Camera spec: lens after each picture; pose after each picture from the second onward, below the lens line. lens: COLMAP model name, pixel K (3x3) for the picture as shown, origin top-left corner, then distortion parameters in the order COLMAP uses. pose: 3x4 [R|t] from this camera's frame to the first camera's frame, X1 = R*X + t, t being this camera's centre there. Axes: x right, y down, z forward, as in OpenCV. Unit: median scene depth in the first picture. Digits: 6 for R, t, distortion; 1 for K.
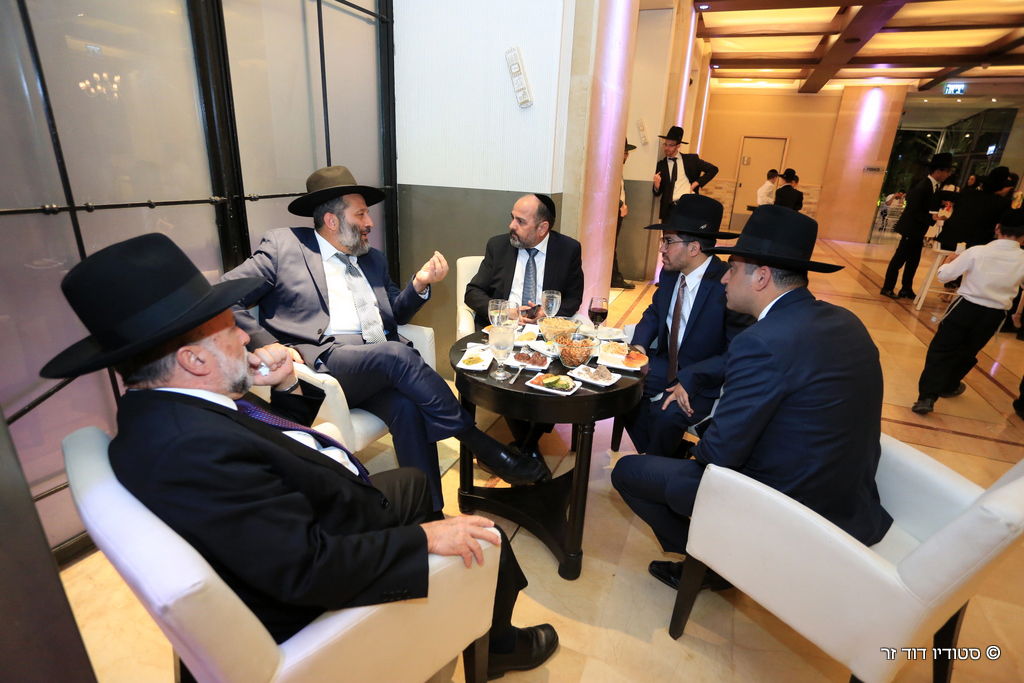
lens RADIAL K [[539.9, 0, 512.0], [0, 539.9, 341.5], [0, 0, 1]] dist [-0.030004, 0.024448]
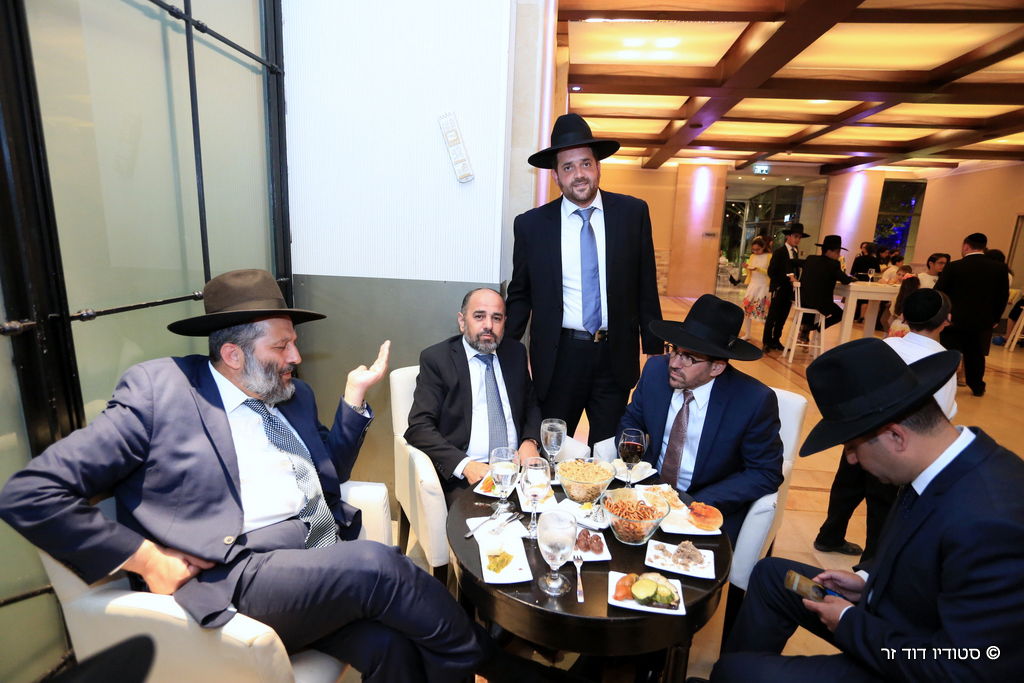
lens RADIAL K [[521.0, 0, 512.0], [0, 521.0, 341.5], [0, 0, 1]] dist [-0.026257, 0.023227]
pose [[0.959102, -0.067645, 0.274858, -0.079409], [0.095598, 0.991380, -0.089597, -0.062697], [-0.266428, 0.112209, 0.957301, 0.133436]]
